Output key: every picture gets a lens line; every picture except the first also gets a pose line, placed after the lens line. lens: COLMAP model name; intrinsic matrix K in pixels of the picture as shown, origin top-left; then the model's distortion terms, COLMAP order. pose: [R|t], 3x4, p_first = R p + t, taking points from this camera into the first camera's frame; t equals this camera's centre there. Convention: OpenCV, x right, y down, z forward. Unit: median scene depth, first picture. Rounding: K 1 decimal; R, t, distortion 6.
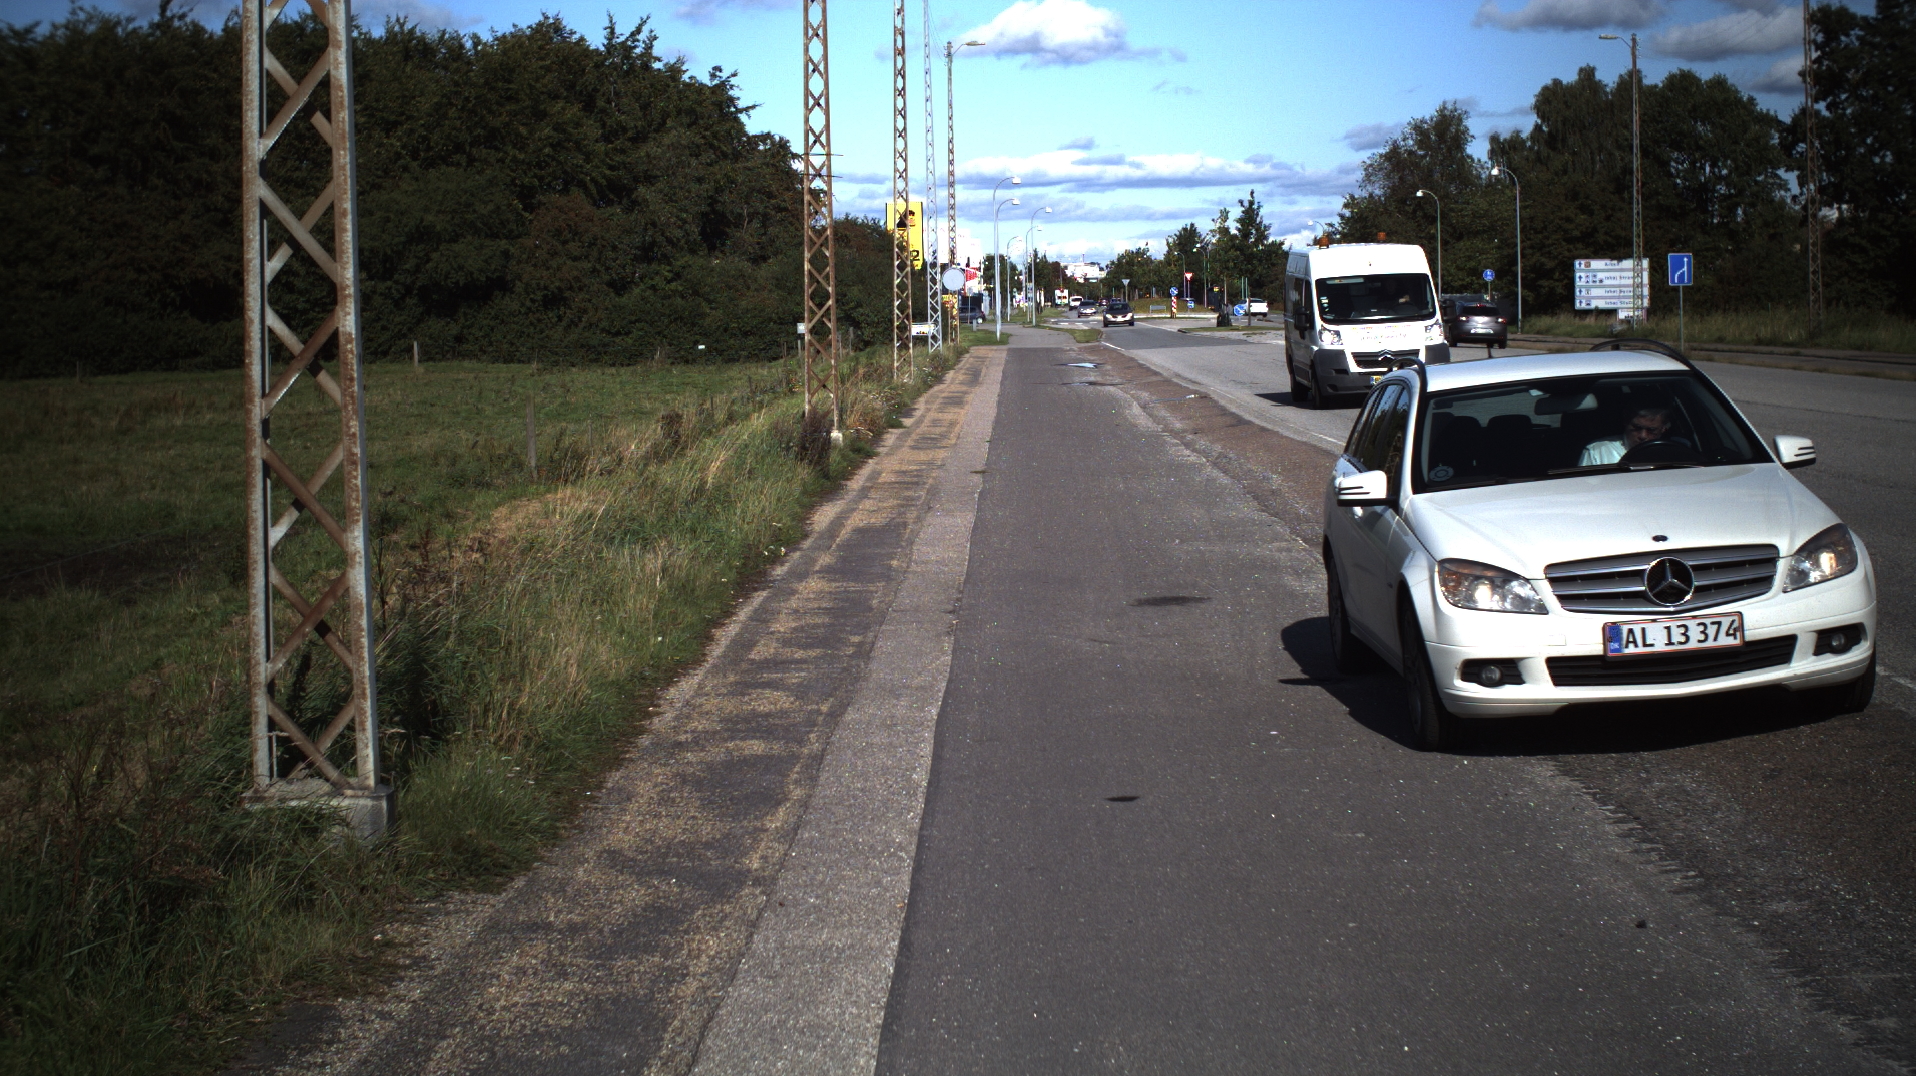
lens RADIAL K [[3398.8, 0, 958.0], [0, 3398.8, 538.0], [0, 0, 1]] dist [-0.279852, 0.298828]
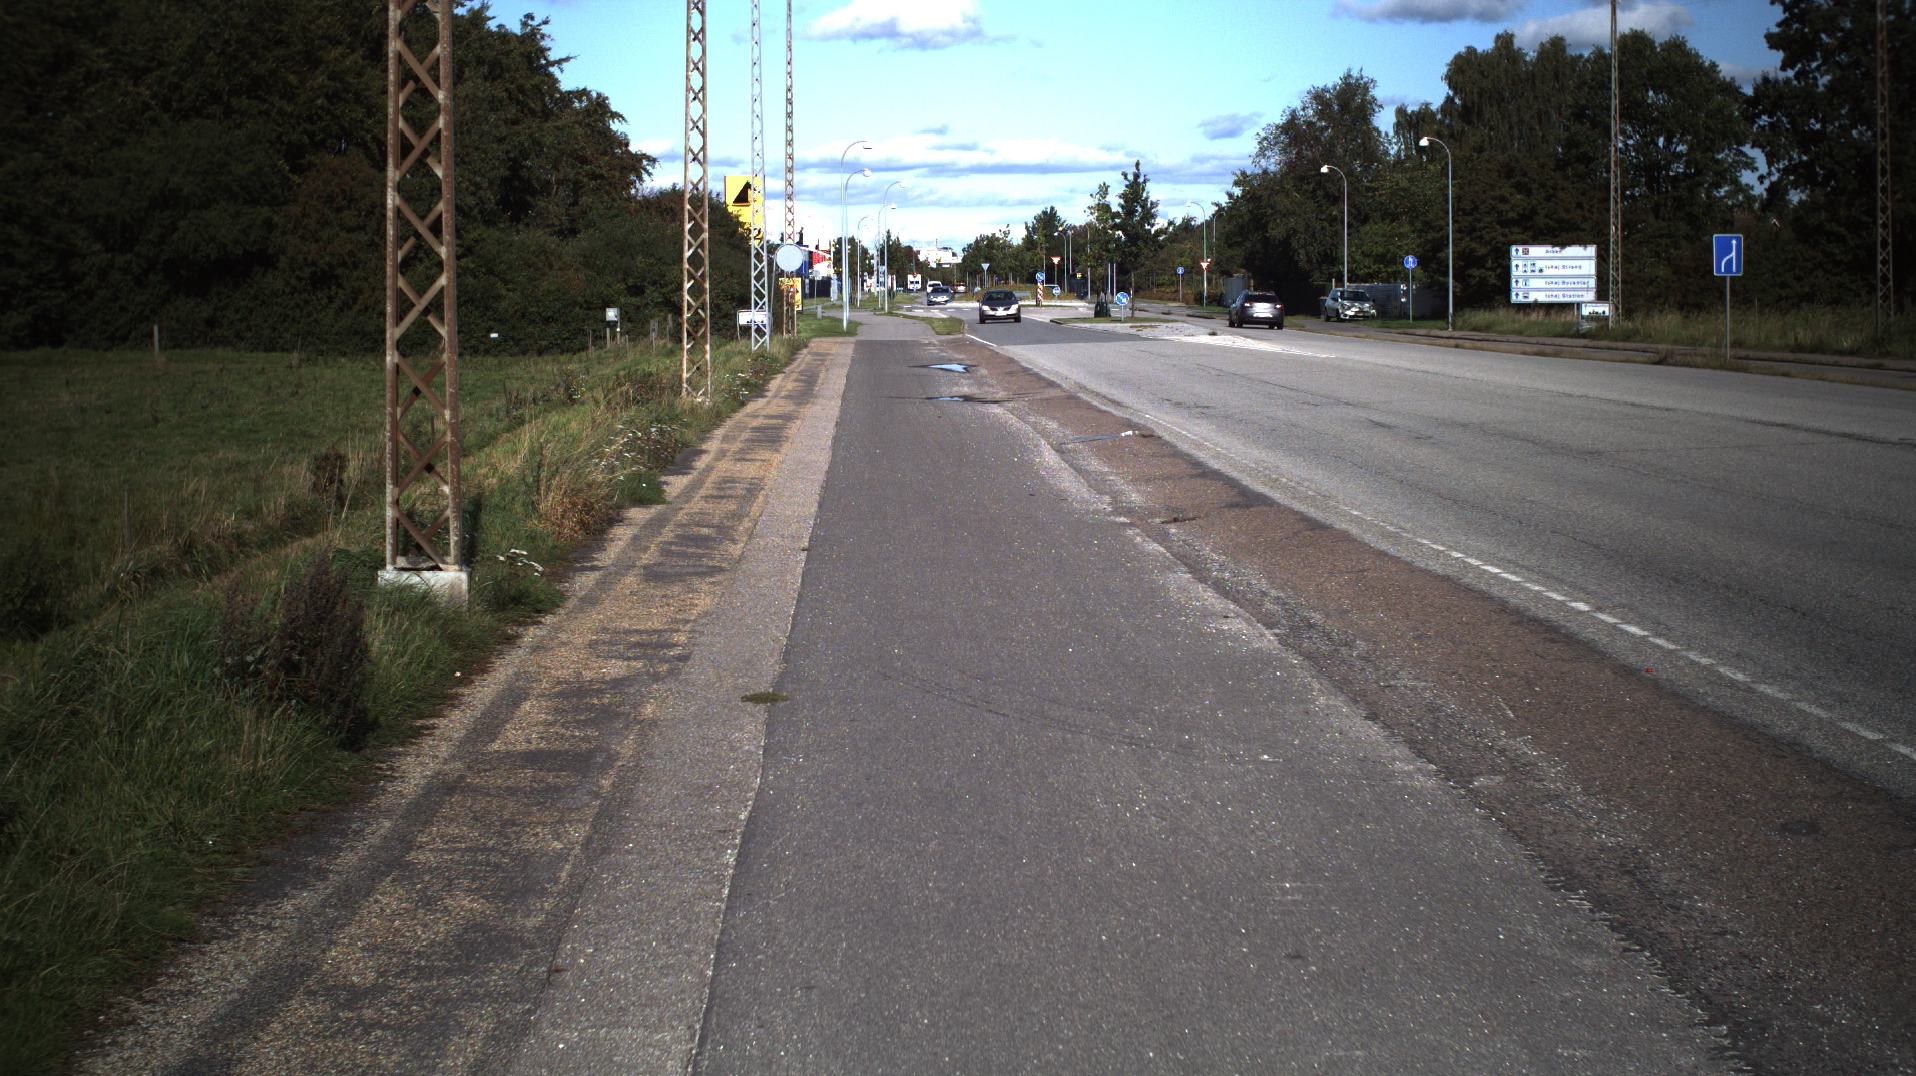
lens RADIAL K [[3398.8, 0, 958.0], [0, 3398.8, 538.0], [0, 0, 1]] dist [-0.279852, 0.298828]
pose [[0.998957, 0.010018, 0.044546, 0.002821], [-0.010215, 0.999939, 0.004196, -0.010030], [-0.044502, -0.004647, 0.998999, 0.145924]]
